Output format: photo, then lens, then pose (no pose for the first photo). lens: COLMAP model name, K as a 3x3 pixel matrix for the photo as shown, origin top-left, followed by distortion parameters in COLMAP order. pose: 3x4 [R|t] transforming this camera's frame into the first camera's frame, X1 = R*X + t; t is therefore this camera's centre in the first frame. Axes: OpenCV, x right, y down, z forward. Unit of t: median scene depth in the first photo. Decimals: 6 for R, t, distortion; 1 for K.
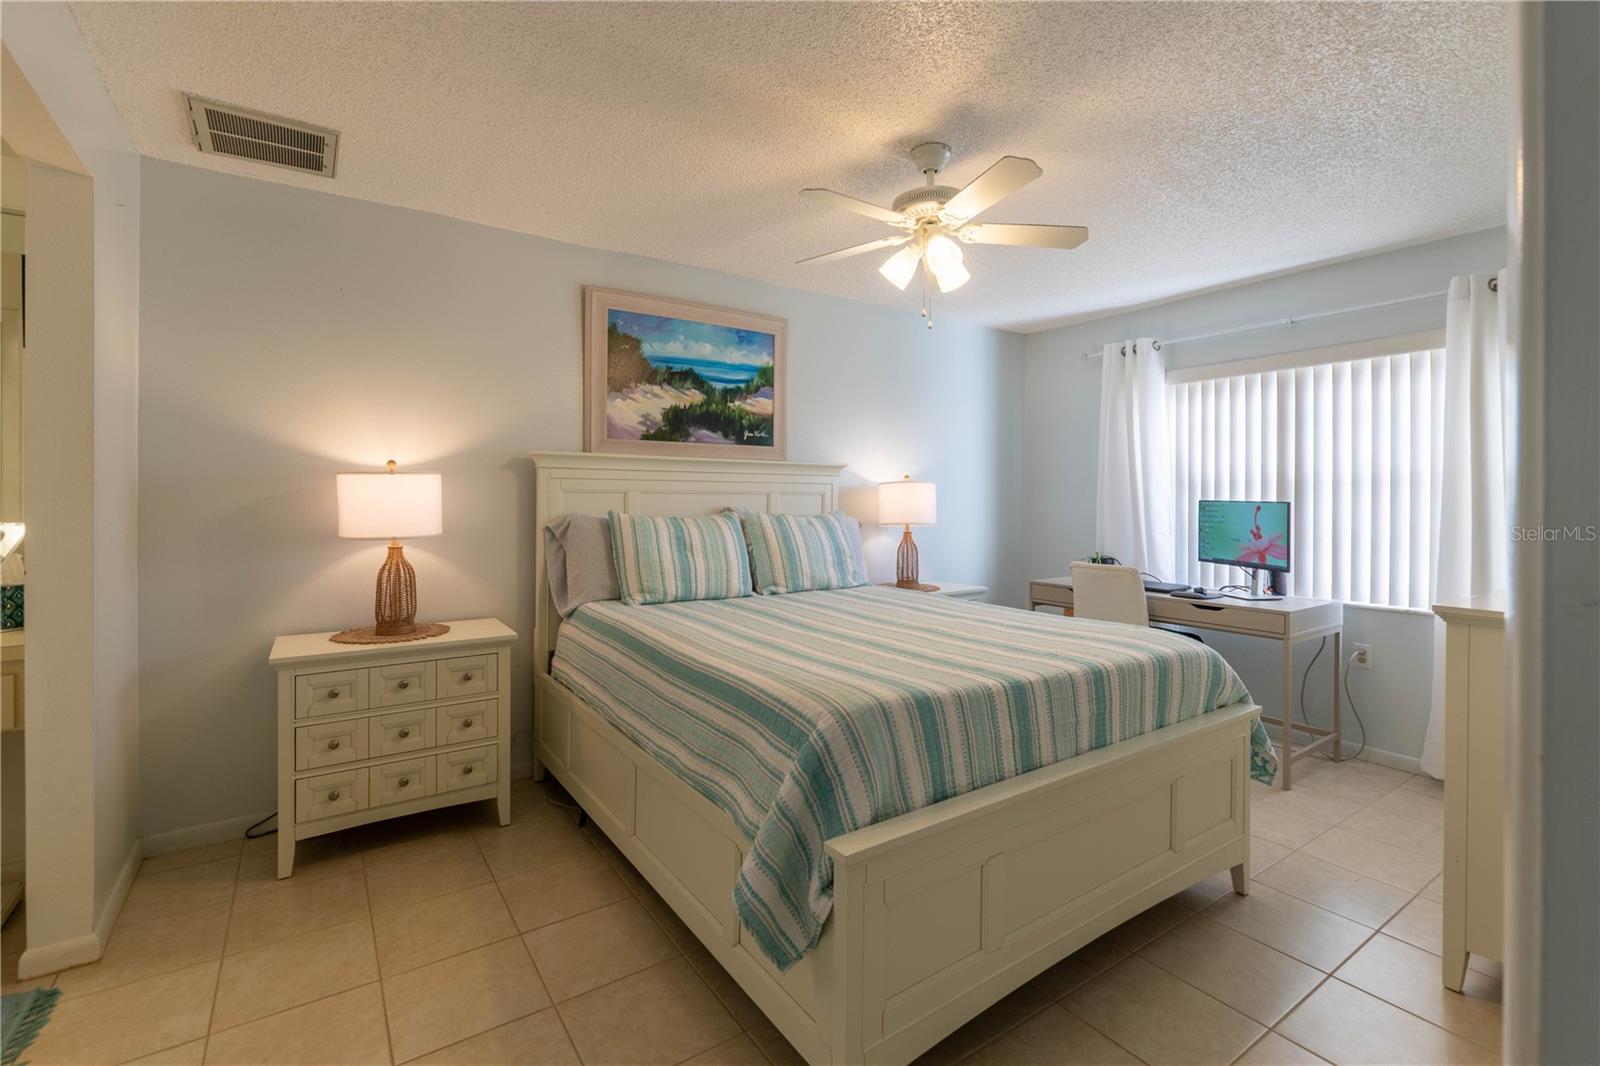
lens RADIAL K [[713.2, 0, 801.4], [0, 713.2, 502.4], [0, 0, 1]] dist [0.001757, -0.000217]
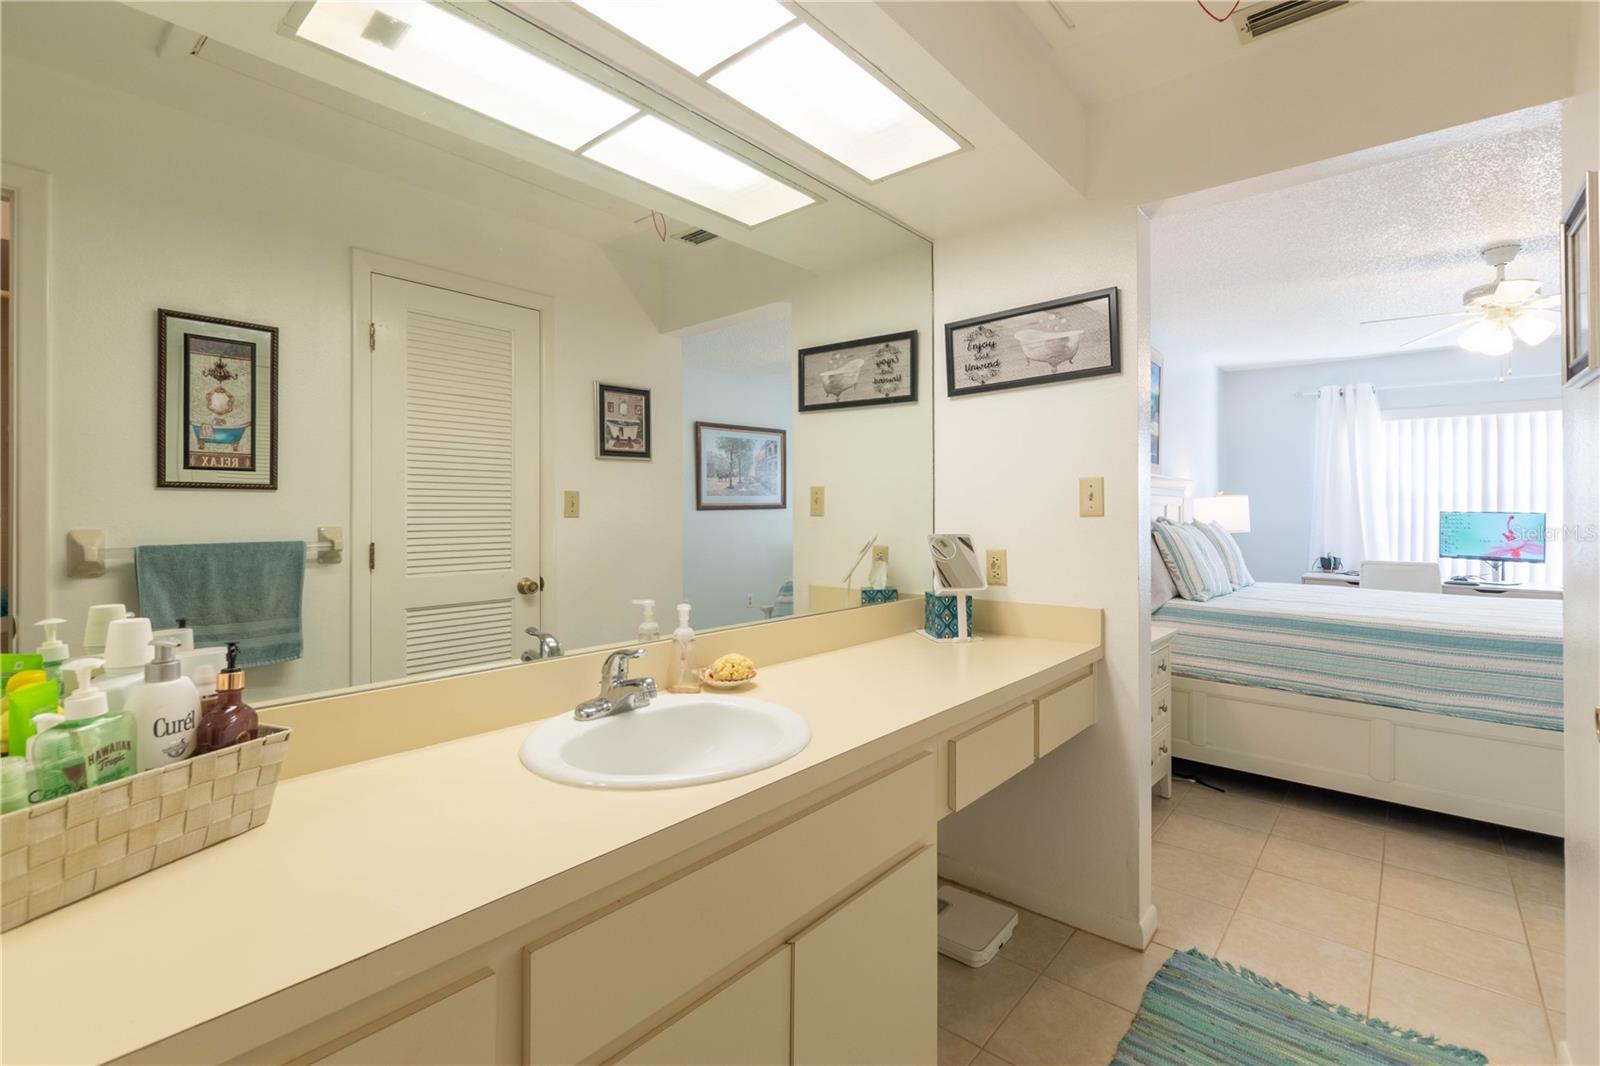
lens RADIAL K [[713.2, 0, 801.4], [0, 713.2, 502.4], [0, 0, 1]] dist [0.001757, -0.000217]
pose [[0.966466, 0.003922, 0.256765, -0.932267], [-0.002170, 0.999972, -0.007108, -0.007083], [-0.256786, 0.006312, 0.966448, 0.028581]]
